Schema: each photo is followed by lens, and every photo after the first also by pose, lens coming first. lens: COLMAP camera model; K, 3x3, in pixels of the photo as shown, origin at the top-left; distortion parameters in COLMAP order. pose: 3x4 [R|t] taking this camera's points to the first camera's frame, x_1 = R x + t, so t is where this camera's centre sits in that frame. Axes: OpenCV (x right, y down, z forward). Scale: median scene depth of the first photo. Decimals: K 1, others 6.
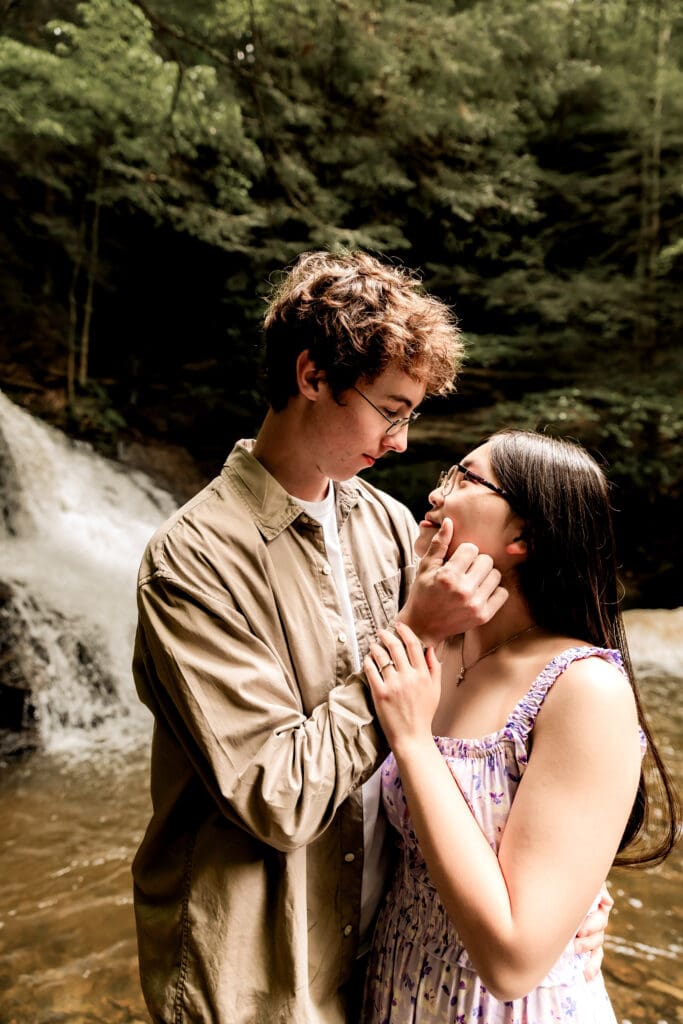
lens RADIAL K [[667.8, 0, 341.5], [0, 667.8, 512.0], [0, 0, 1]] dist [0.006657, 0.000643]
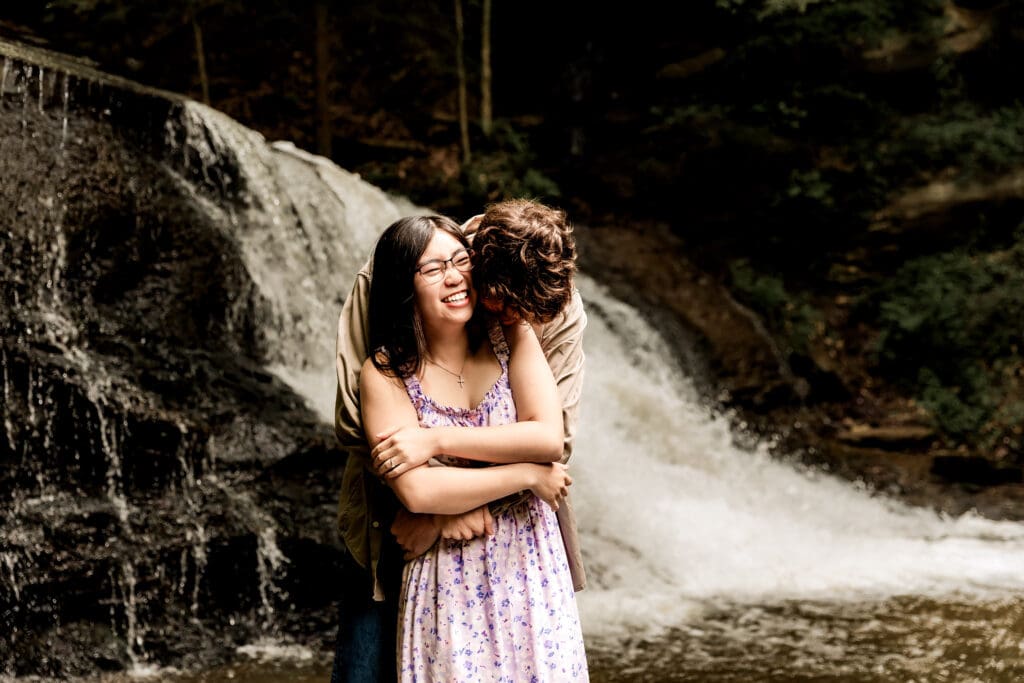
lens RADIAL K [[1367.7, 0, 512.0], [0, 1367.7, 341.5], [0, 0, 1]] dist [-0.003640, 0.021260]
pose [[0.924710, -0.074821, -0.373248, 0.073674], [0.073210, 0.997145, -0.018510, 0.015134], [0.373567, -0.010209, 0.927547, -0.105207]]
